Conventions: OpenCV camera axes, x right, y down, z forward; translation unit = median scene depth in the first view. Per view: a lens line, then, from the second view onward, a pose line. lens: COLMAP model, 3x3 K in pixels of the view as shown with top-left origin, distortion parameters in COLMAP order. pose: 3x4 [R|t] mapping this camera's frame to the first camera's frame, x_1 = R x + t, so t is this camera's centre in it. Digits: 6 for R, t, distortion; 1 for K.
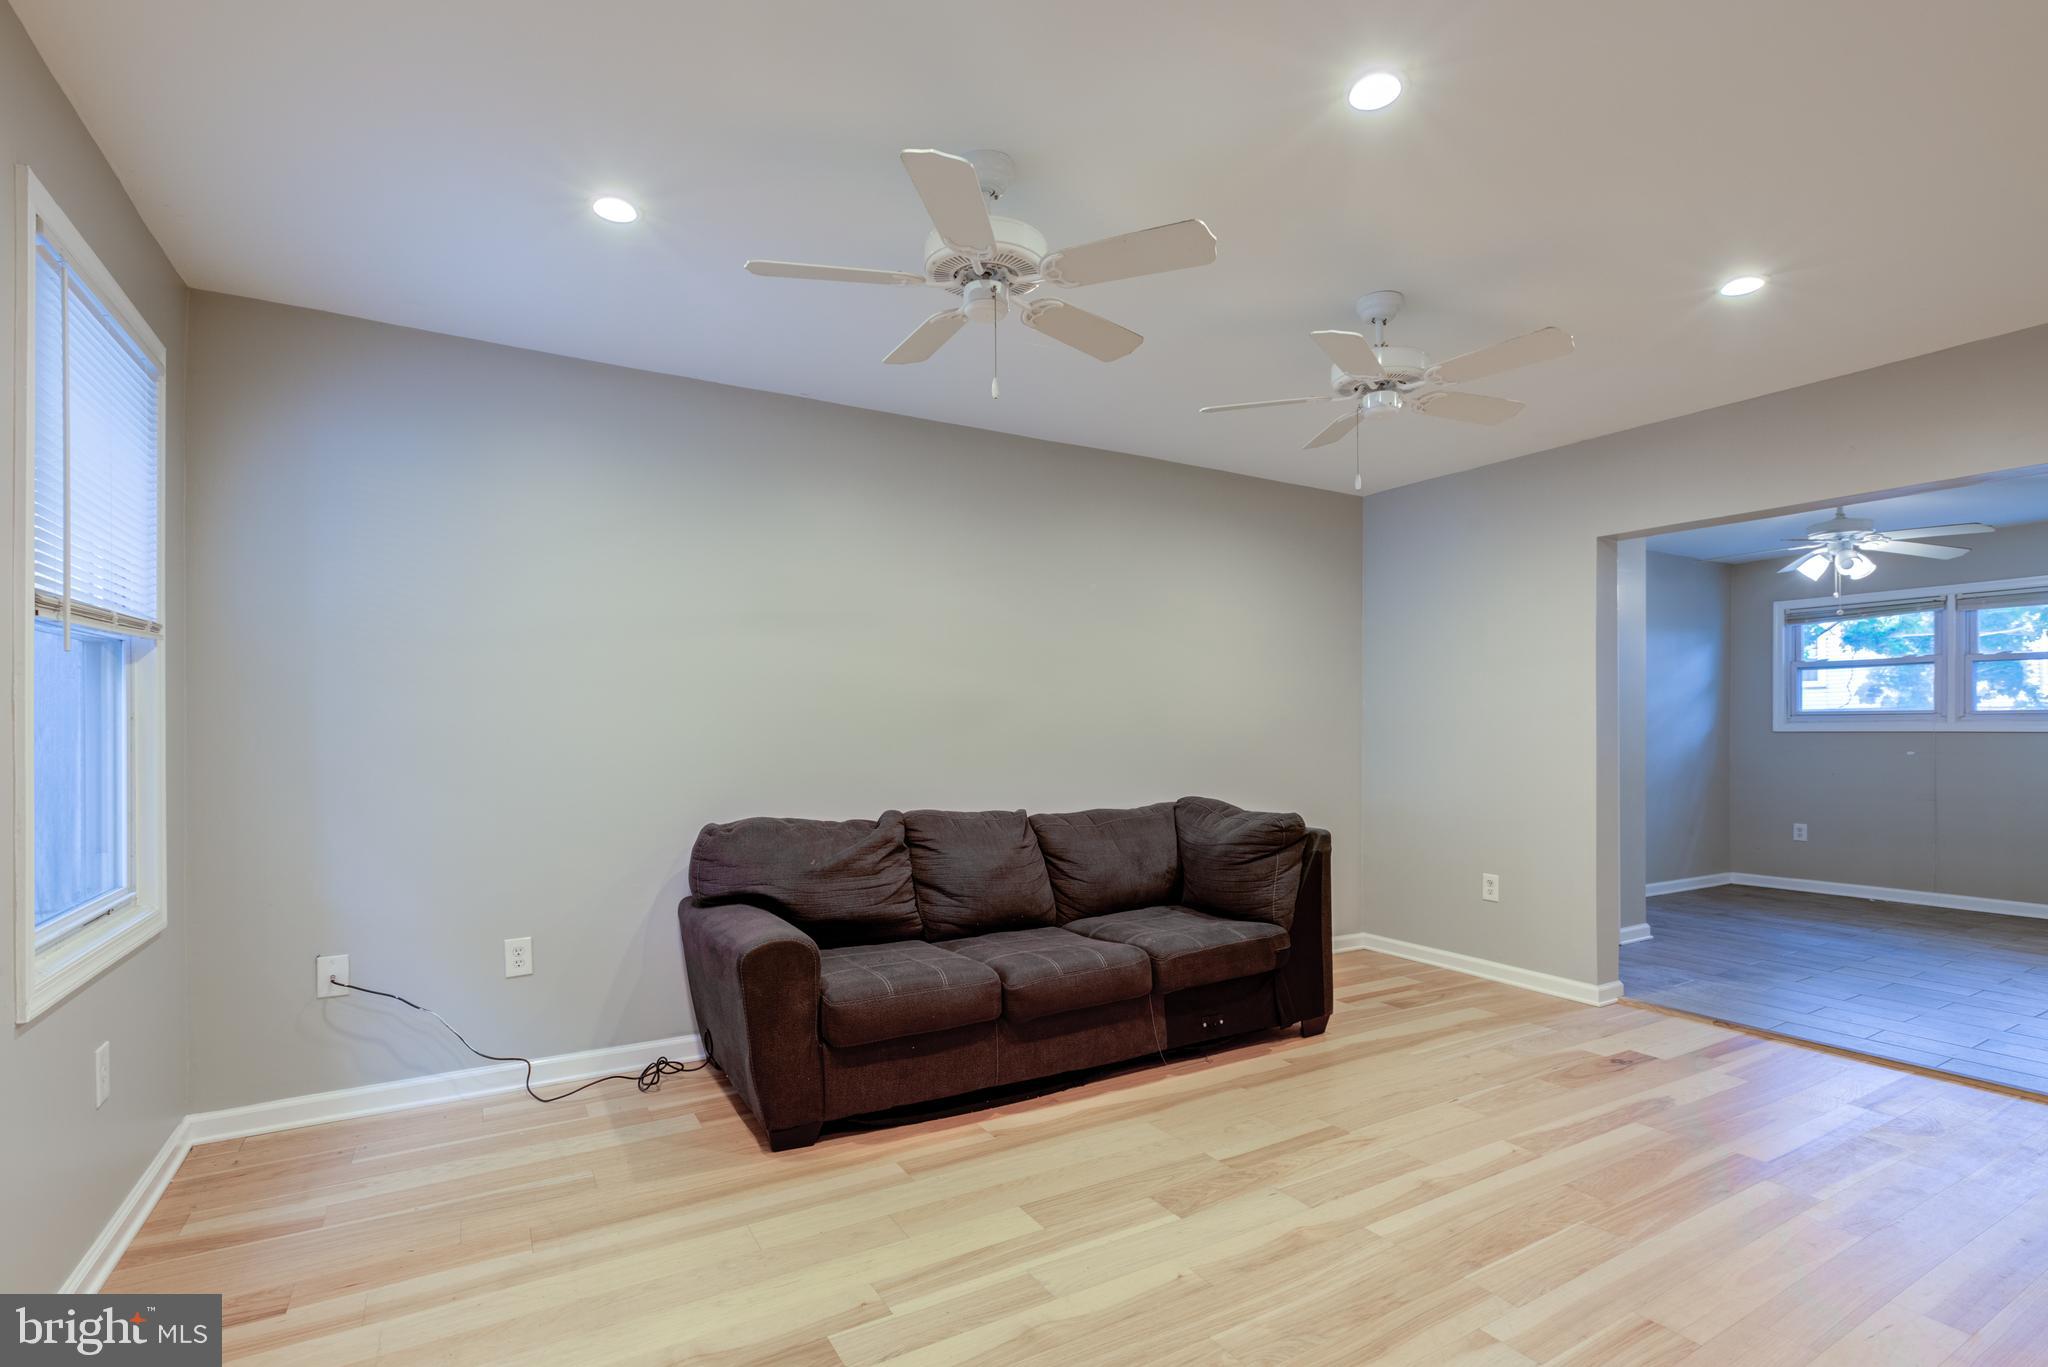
lens RADIAL K [[964.5, 0, 1032.5], [0, 964.5, 735.3], [0, 0, 1]] dist [-0.019833, 0.015447]
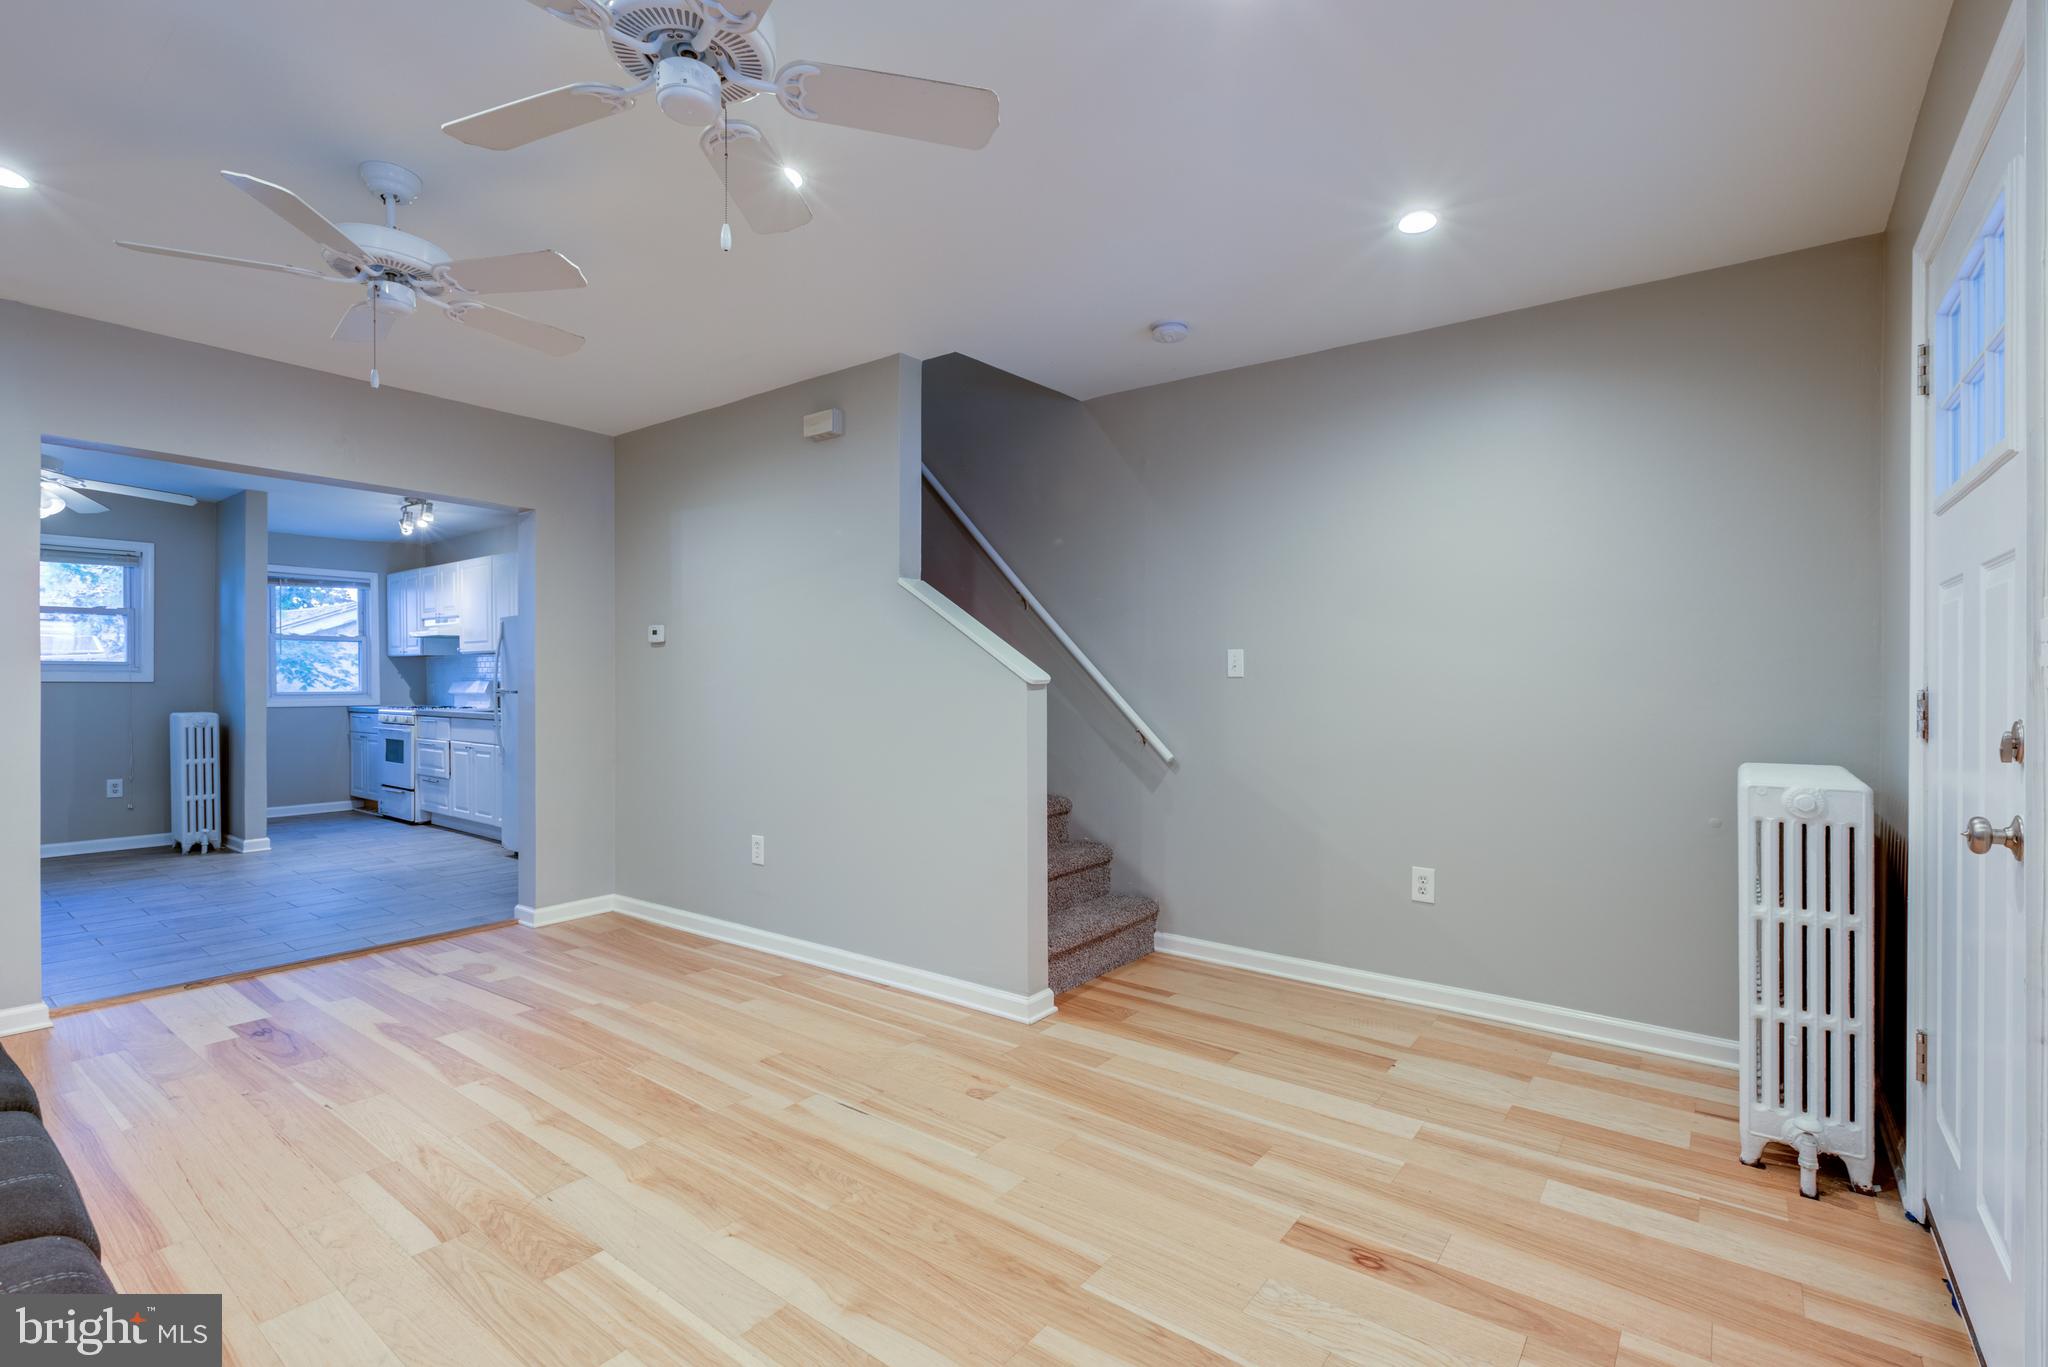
lens RADIAL K [[932.9, 0, 1020.0], [0, 932.9, 688.7], [0, 0, 1]] dist [-0.001683, -0.000280]
pose [[-0.369764, -0.004774, 0.929114, -0.511469], [0.002049, 0.999980, 0.005954, 0.000011], [-0.929124, 0.004106, -0.369747, 0.654542]]
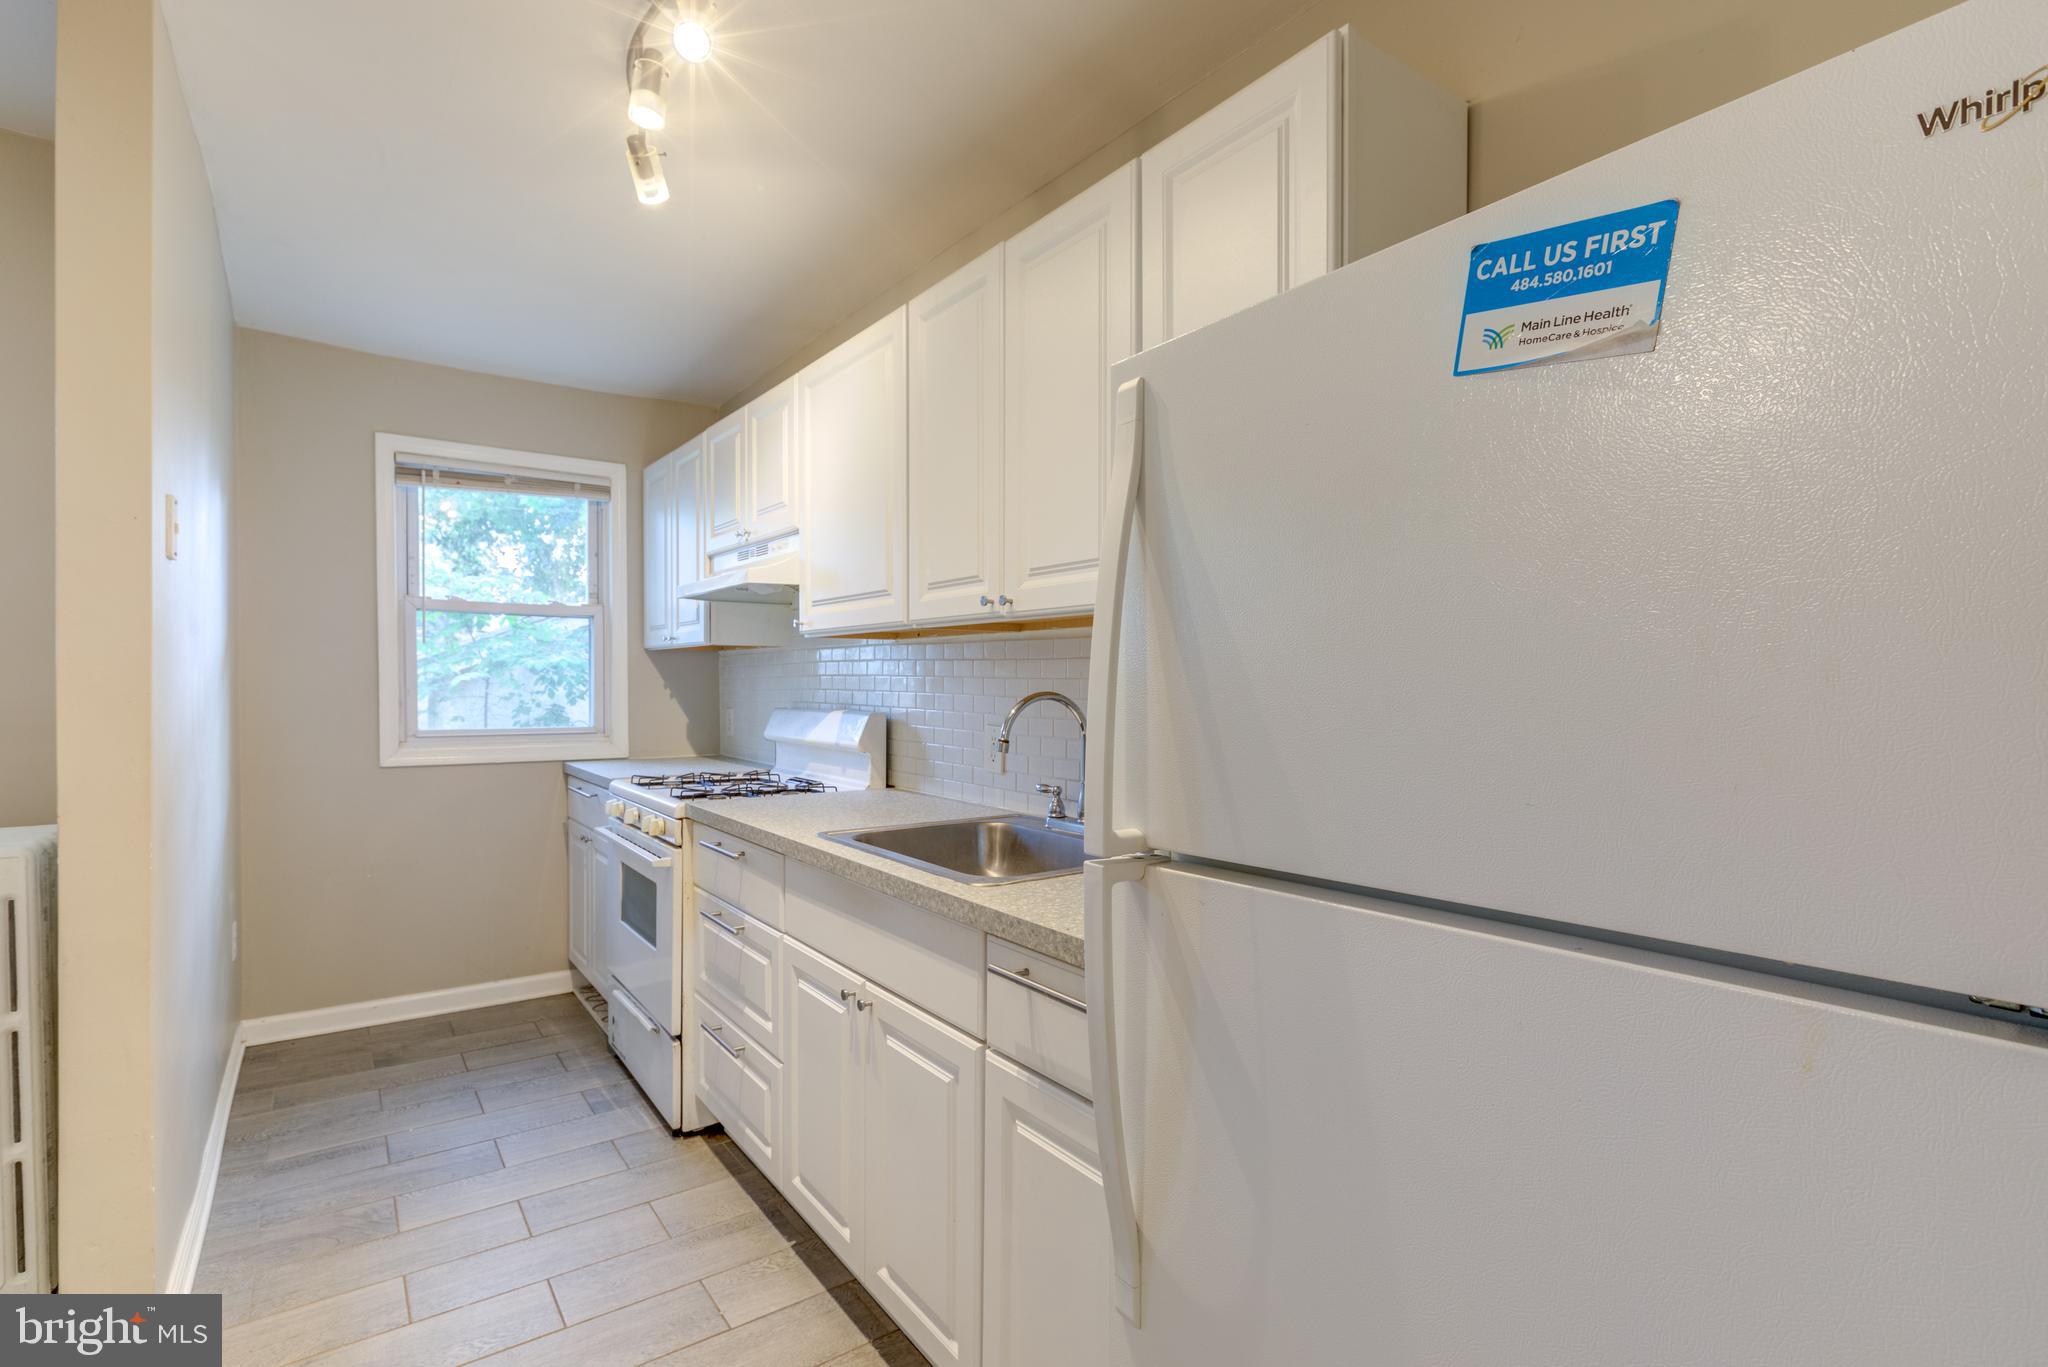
lens RADIAL K [[950.5, 0, 994.7], [0, 950.5, 690.5], [0, 0, 1]] dist [-0.004278, -0.000132]
pose [[-0.085313, -0.003882, 0.996347, 1.266139], [-0.002485, 0.999990, 0.003684, -0.031423], [-0.996351, -0.002162, -0.085322, 0.982254]]
